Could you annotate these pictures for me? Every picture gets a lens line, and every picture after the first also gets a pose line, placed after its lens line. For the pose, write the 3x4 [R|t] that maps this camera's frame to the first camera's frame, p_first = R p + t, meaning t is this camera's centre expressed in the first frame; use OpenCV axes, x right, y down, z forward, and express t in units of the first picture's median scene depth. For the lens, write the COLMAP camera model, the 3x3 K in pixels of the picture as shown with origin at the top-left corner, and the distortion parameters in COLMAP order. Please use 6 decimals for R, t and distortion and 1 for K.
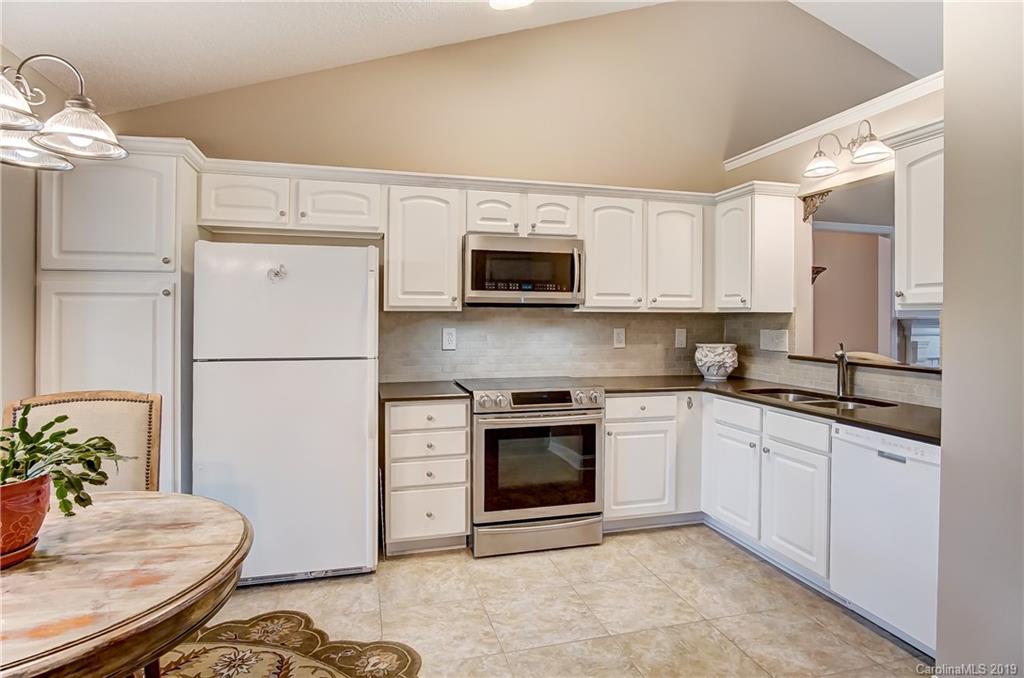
lens RADIAL K [[564.9, 0, 512.3], [0, 564.9, 320.9], [0, 0, 1]] dist [-0.026626, 0.000800]
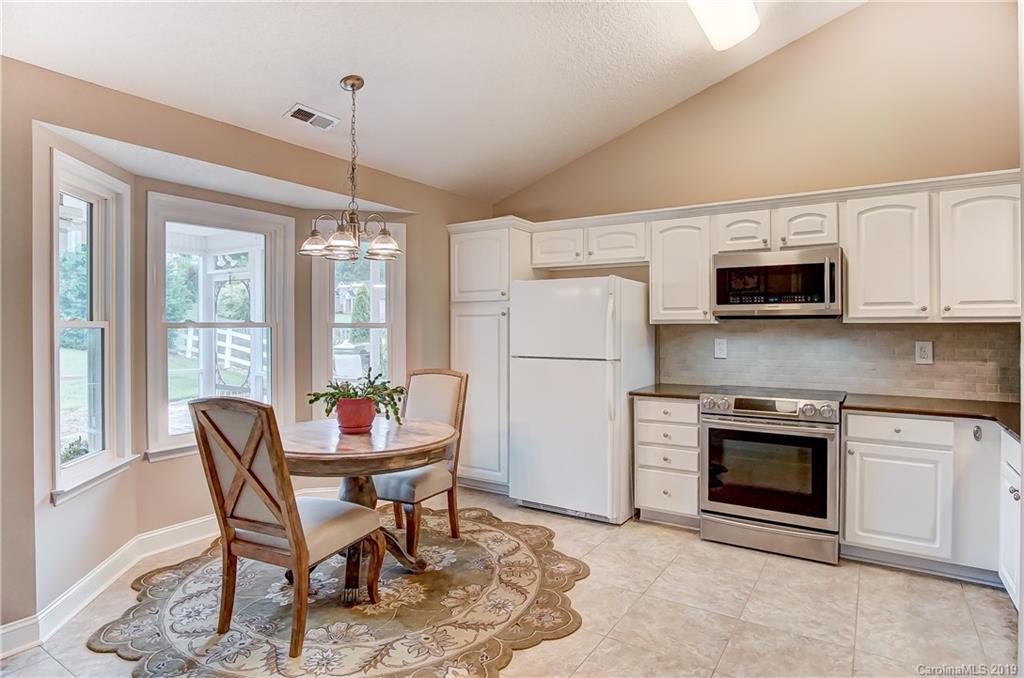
lens RADIAL K [[560.8, 0, 510.4], [0, 560.8, 335.1], [0, 0, 1]] dist [-0.026476, 0.002991]
pose [[0.661295, 0.006357, -0.750099, 0.501052], [-0.003163, 0.999979, 0.005686, 0.000727], [0.750120, -0.001388, 0.661301, -0.039269]]
